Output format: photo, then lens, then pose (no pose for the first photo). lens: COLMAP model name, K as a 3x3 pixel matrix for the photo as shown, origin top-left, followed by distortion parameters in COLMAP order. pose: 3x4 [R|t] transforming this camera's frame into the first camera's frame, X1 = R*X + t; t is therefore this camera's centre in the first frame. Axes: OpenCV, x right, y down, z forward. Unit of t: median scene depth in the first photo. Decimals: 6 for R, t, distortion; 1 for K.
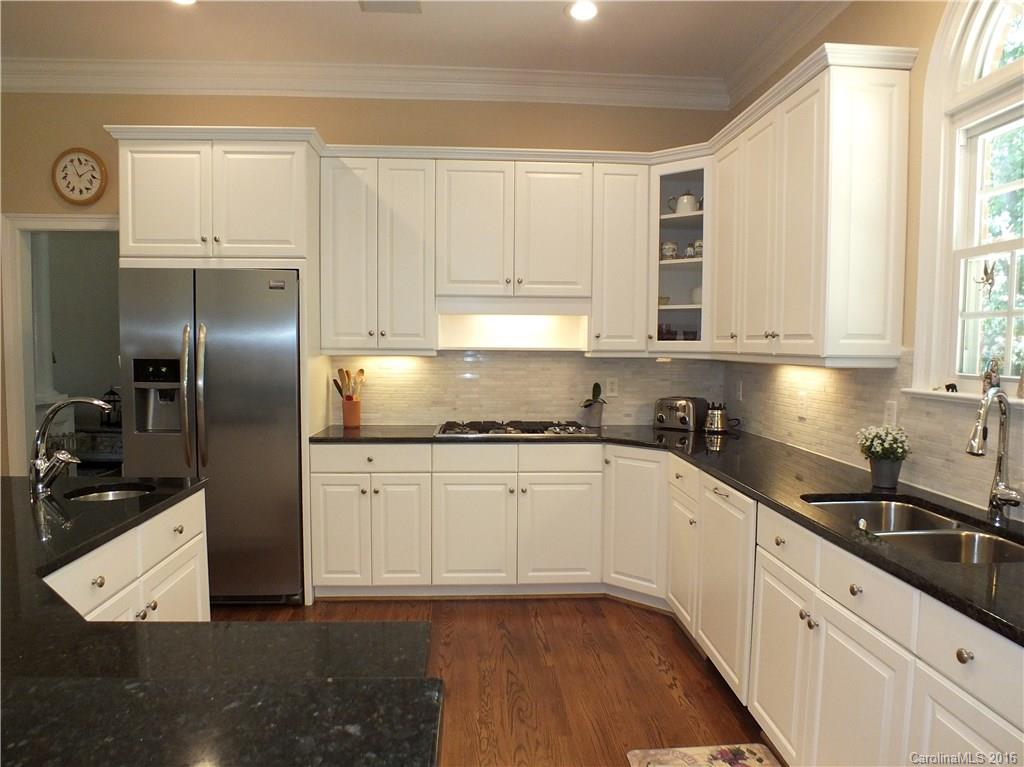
lens RADIAL K [[685.6, 0, 512.5], [0, 685.6, 386.9], [0, 0, 1]] dist [-0.091220, 0.043000]
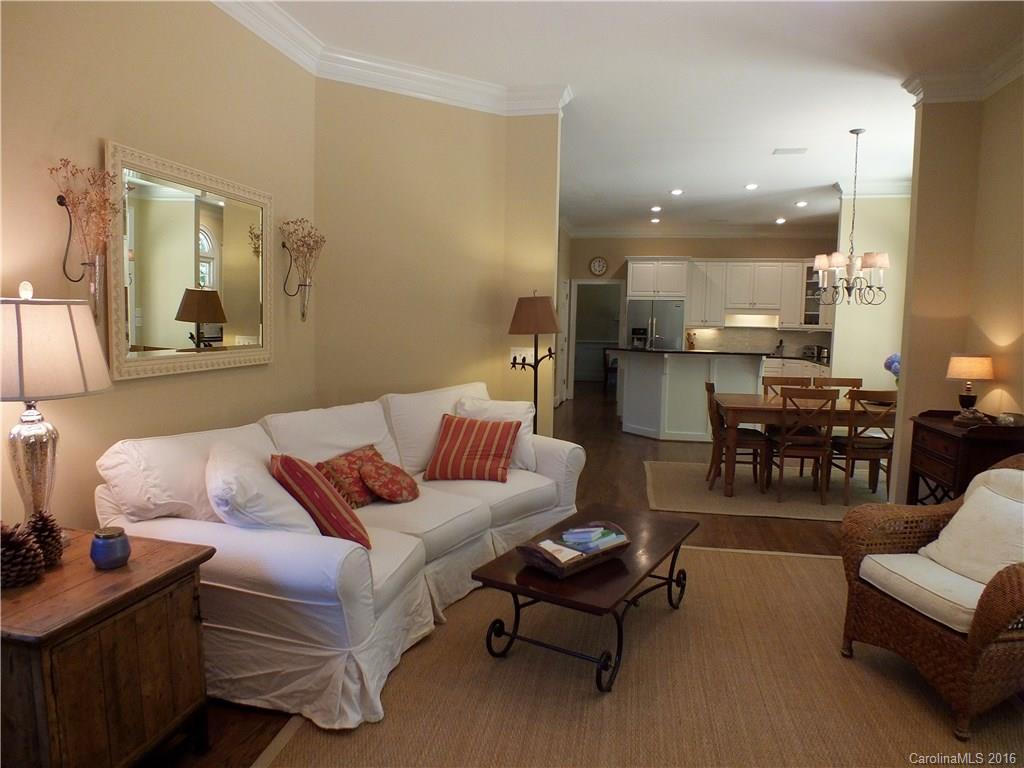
lens RADIAL K [[650.7, 0, 512.9], [0, 650.7, 386.7], [0, 0, 1]] dist [-0.089334, 0.036388]
pose [[0.960520, 0.033661, -0.276166, -0.225484], [-0.024672, 0.999049, 0.035959, 0.134811], [0.277113, -0.027726, 0.960437, -2.050544]]
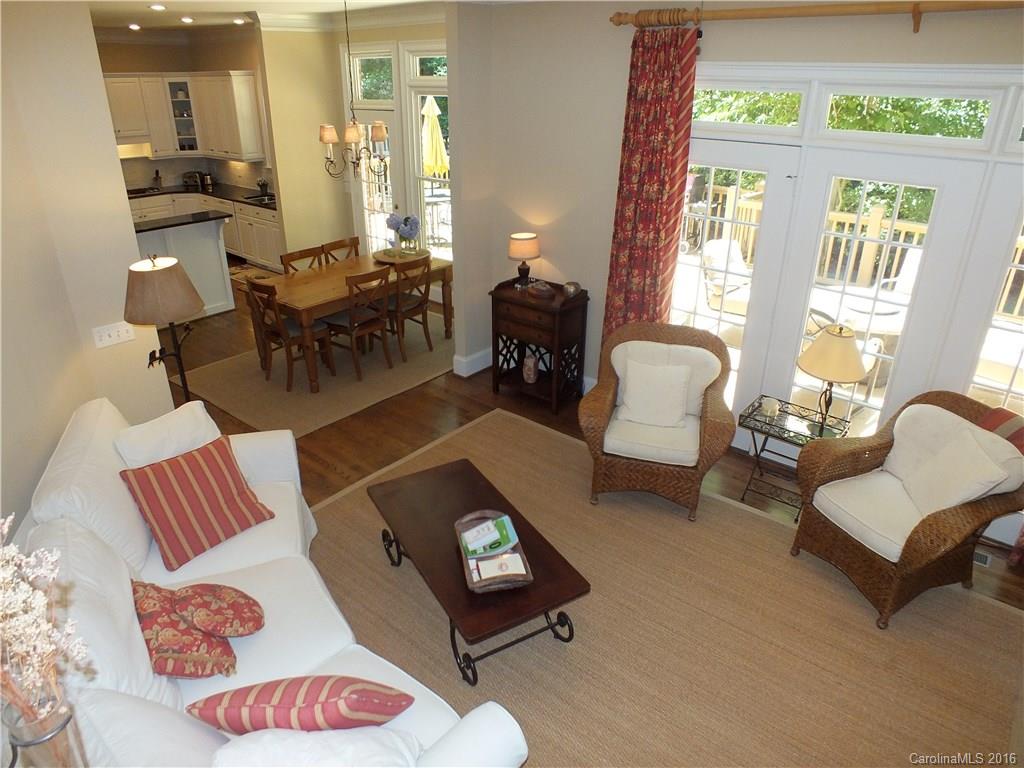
lens RADIAL K [[650.7, 0, 512.9], [0, 650.7, 386.7], [0, 0, 1]] dist [-0.089334, 0.036388]
pose [[0.697141, -0.305739, 0.648473, -0.779877], [0.039556, 0.919535, 0.391013, -0.139609], [-0.715842, -0.246941, 0.653139, -1.798408]]
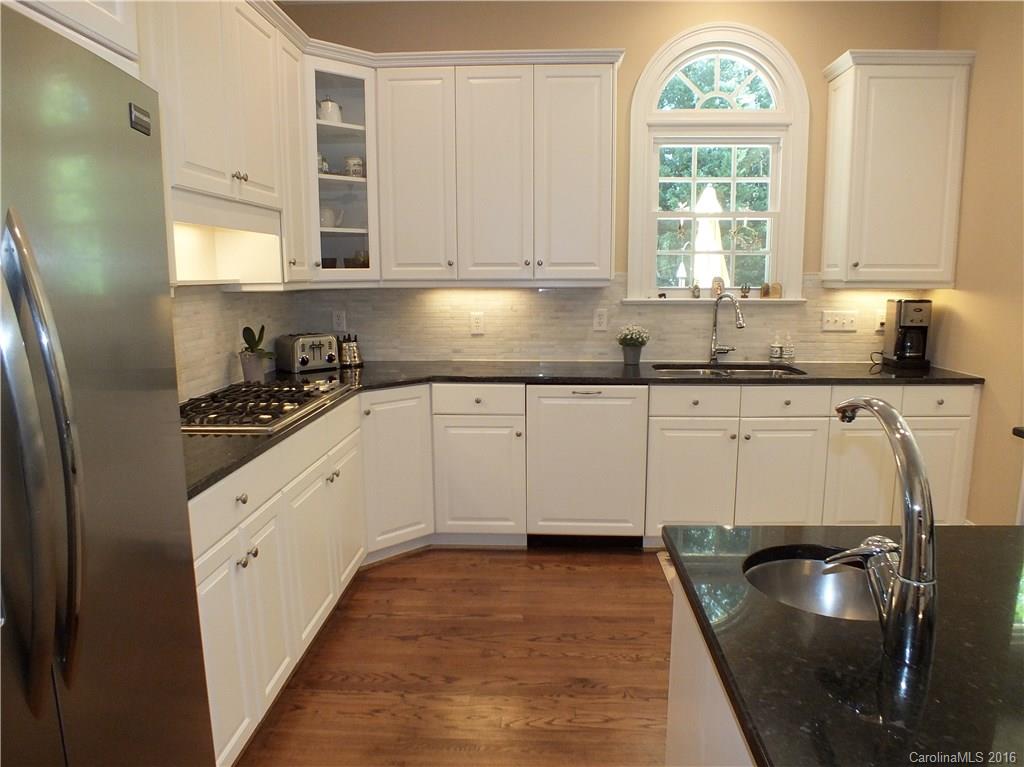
lens RADIAL K [[685.6, 0, 512.5], [0, 685.6, 386.9], [0, 0, 1]] dist [-0.091220, 0.043000]
pose [[0.104044, -0.167745, 0.980325, -0.662783], [0.068146, 0.984560, 0.161238, -0.045847], [-0.992235, 0.050029, 0.113869, 0.719317]]
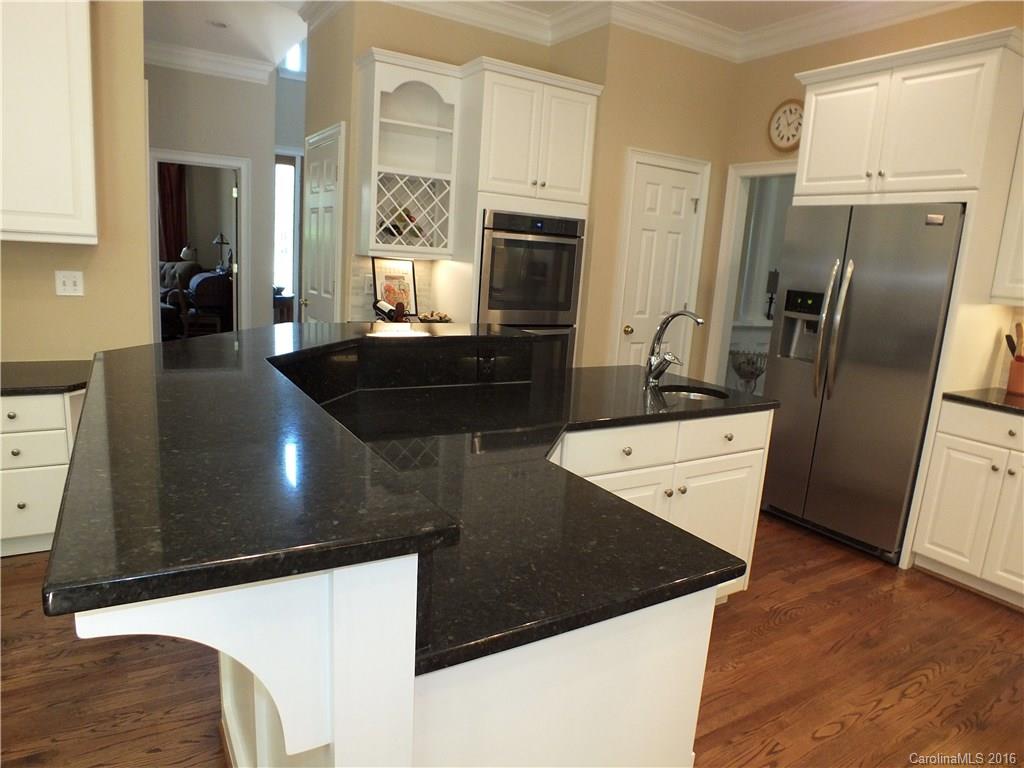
lens RADIAL K [[650.7, 0, 512.9], [0, 650.7, 386.7], [0, 0, 1]] dist [-0.089334, 0.036388]
pose [[0.462541, 0.191429, -0.865685, 0.150703], [-0.114900, 0.981121, 0.155564, 0.002472], [0.879121, 0.027512, 0.475804, 0.099862]]
